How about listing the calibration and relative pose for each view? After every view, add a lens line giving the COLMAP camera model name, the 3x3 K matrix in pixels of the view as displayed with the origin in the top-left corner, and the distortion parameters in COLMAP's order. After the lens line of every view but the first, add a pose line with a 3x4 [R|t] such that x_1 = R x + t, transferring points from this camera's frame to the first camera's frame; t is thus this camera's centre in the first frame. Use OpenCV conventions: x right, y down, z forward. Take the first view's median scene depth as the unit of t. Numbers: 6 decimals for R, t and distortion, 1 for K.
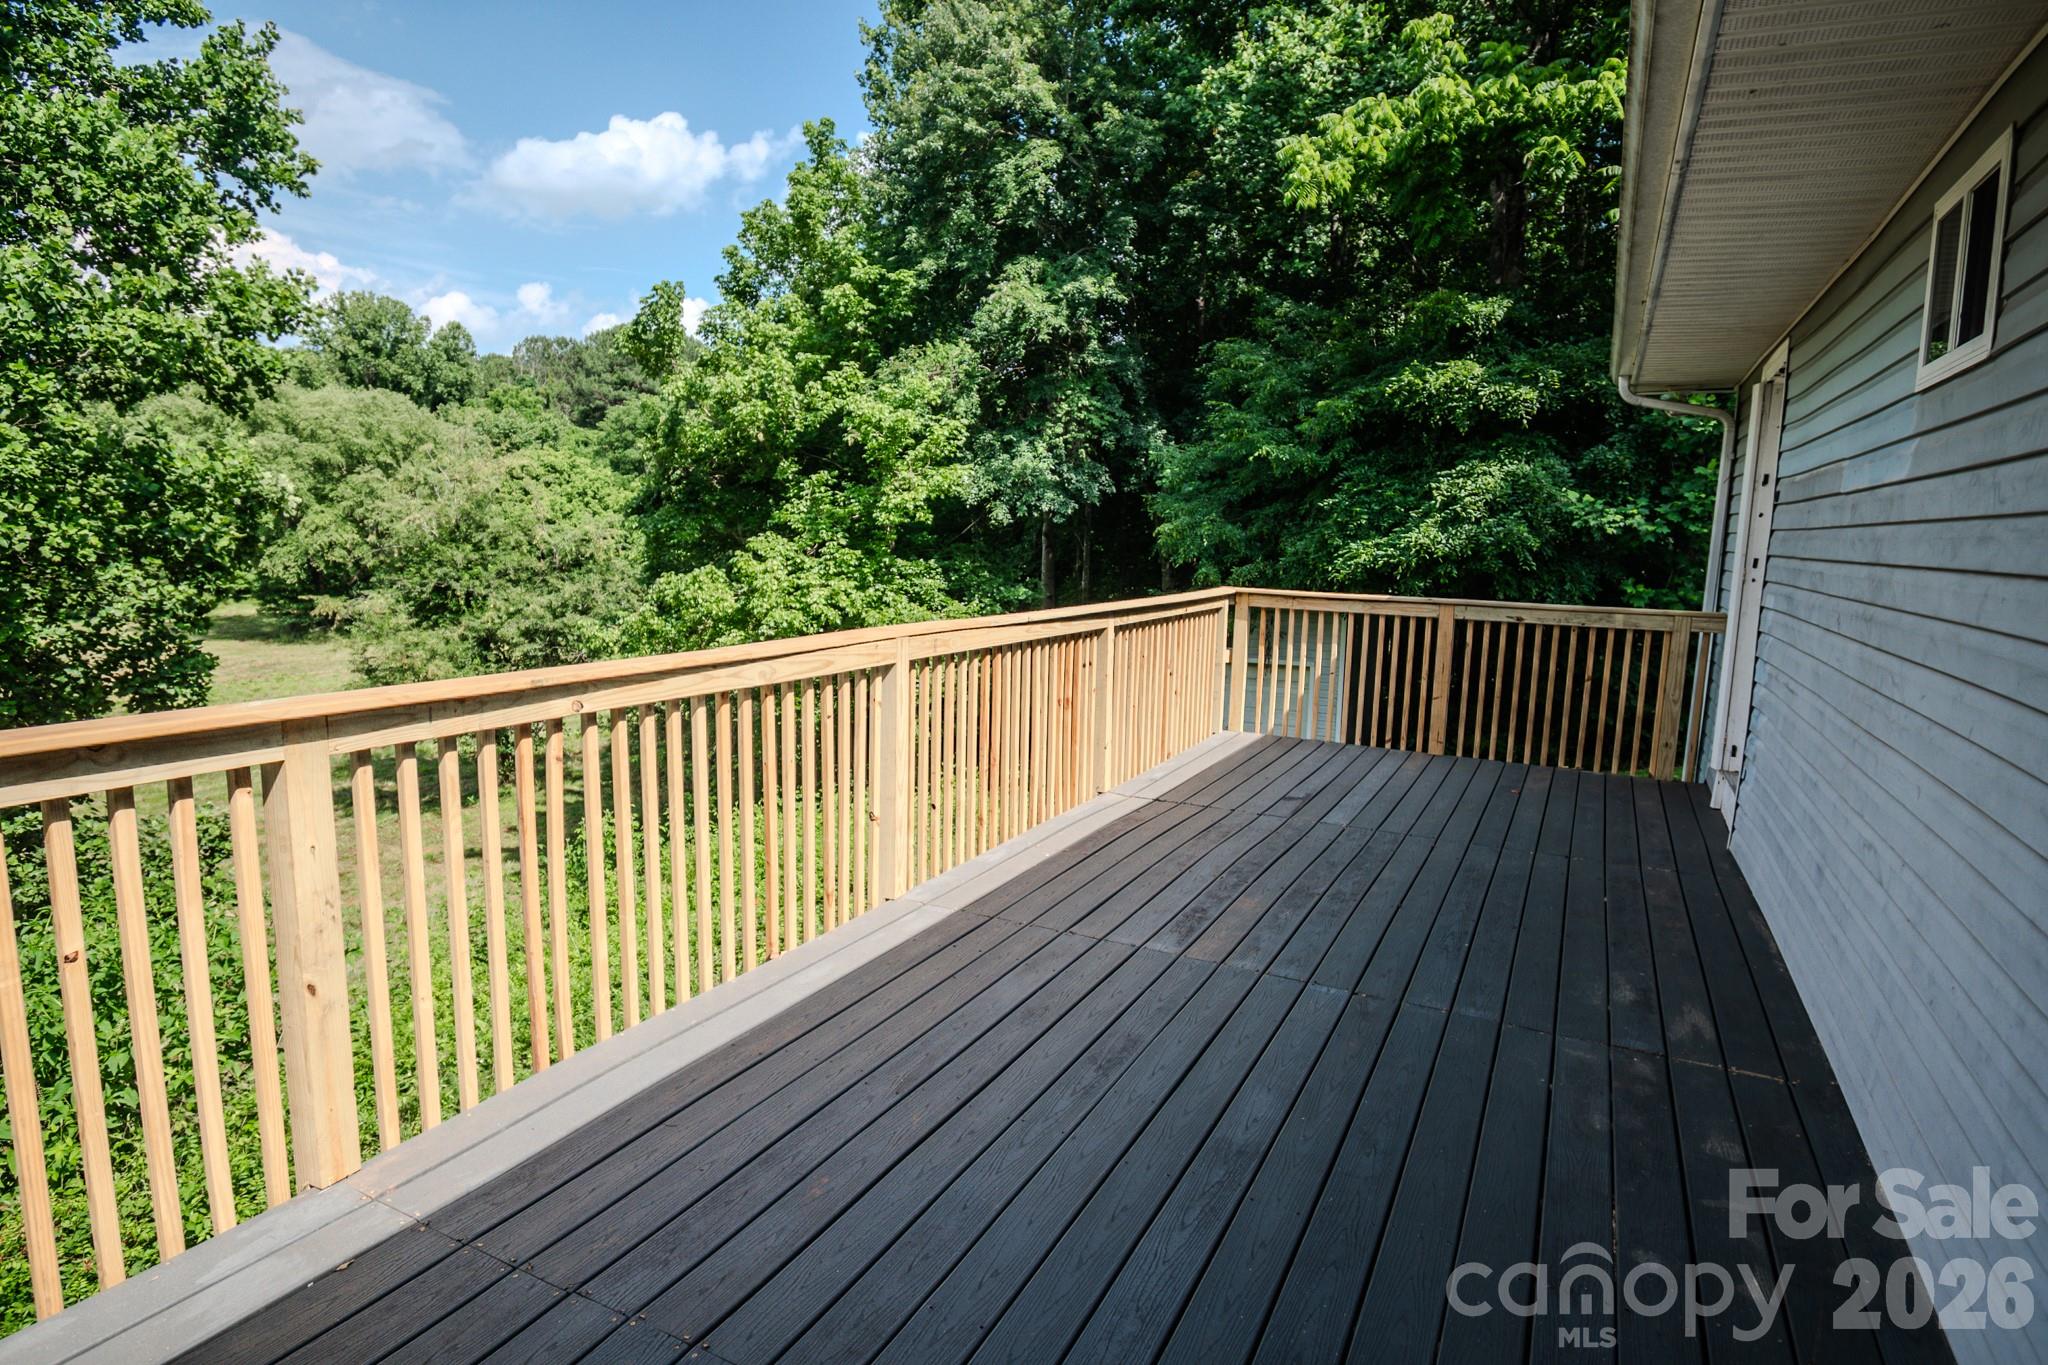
lens RADIAL K [[1107.8, 0, 1024.0], [0, 1107.8, 682.5], [0, 0, 1]] dist [-0.024668, -0.000837]
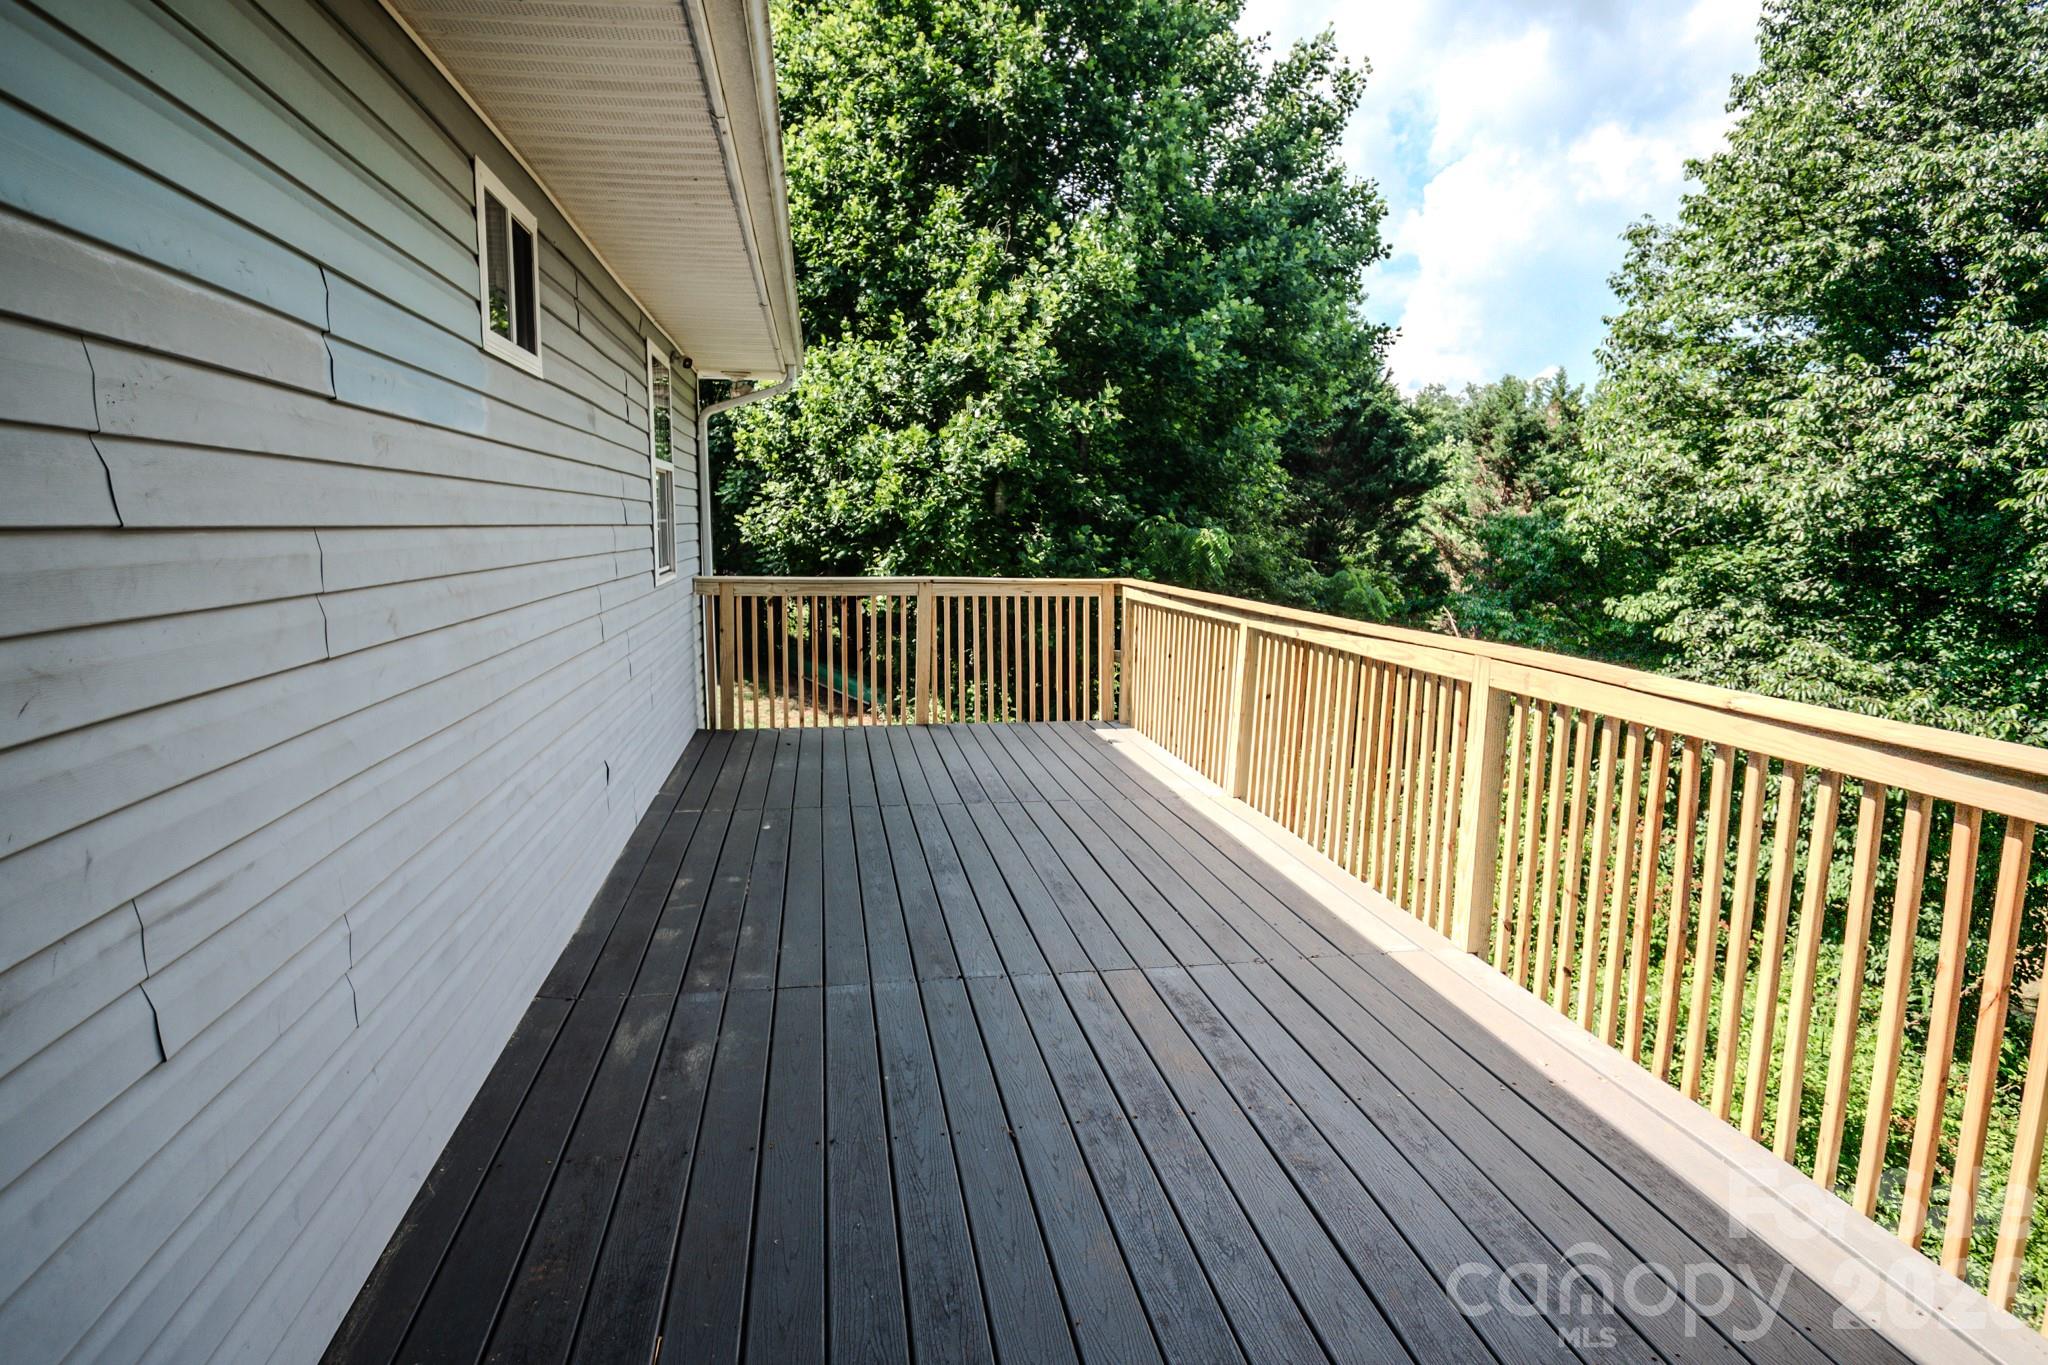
lens RADIAL K [[1134.8, 0, 993.3], [0, 1134.8, 676.7], [0, 0, 1]] dist [-0.003076, 0.000257]
pose [[-0.810963, 0.041660, -0.583612, 0.866487], [-0.114412, 0.966915, 0.228003, -0.220744], [0.573802, 0.251674, -0.779366, 1.751254]]
